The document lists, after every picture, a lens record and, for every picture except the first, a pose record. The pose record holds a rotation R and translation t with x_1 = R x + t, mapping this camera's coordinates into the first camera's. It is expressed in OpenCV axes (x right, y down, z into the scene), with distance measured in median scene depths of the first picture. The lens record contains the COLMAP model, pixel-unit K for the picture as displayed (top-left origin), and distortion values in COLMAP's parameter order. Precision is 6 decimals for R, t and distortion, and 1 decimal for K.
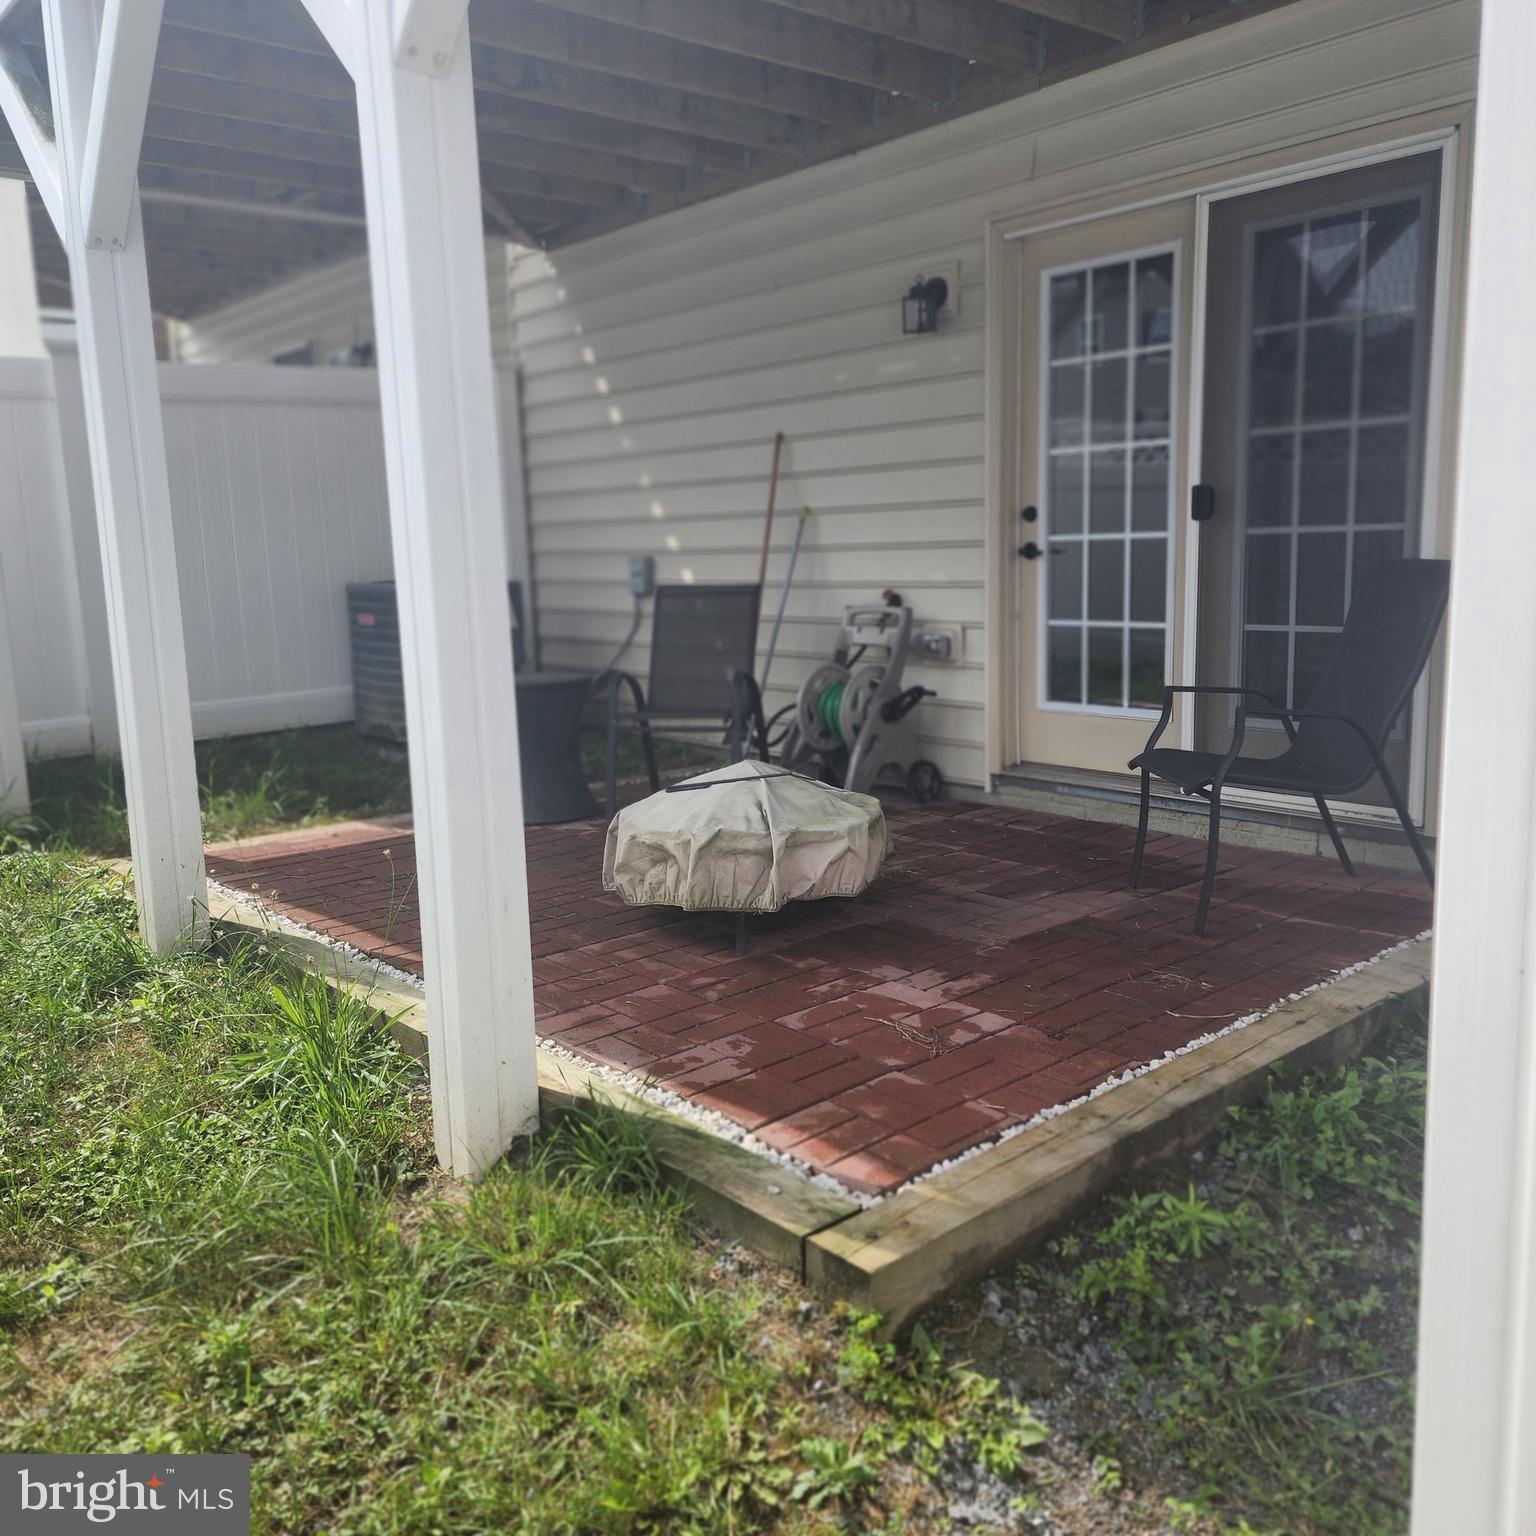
lens RADIAL K [[1393.0, 0, 710.2], [0, 1393.0, 756.3], [0, 0, 1]] dist [0.064659, -0.071720]
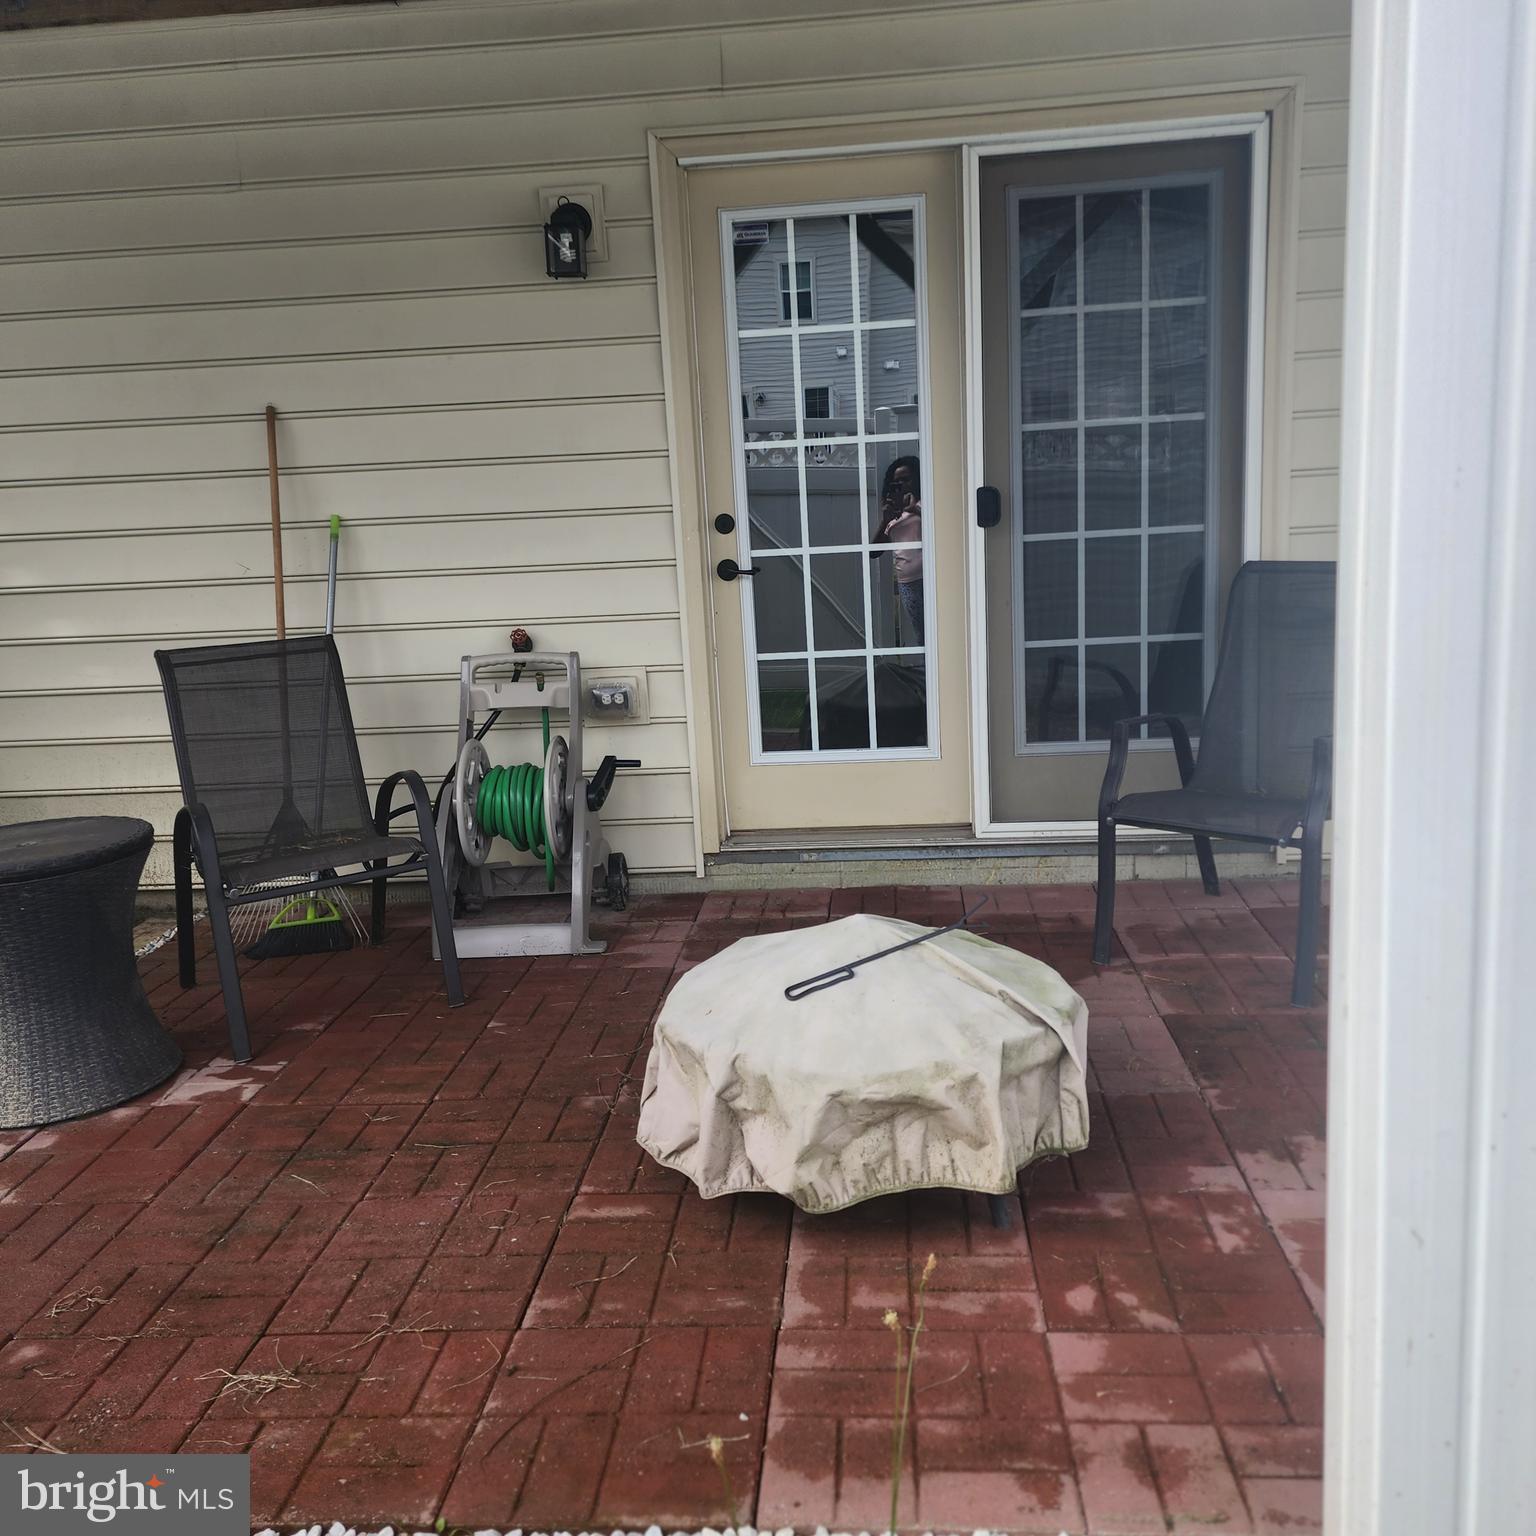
lens RADIAL K [[1393.0, 0, 770.6], [0, 1393.0, 765.8], [0, 0, 1]] dist [0.064659, -0.071720]
pose [[0.693178, -0.144187, 0.706197, -0.333642], [0.138044, 0.988207, 0.066266, -0.086238], [-0.707423, 0.051552, 0.704908, 0.431717]]
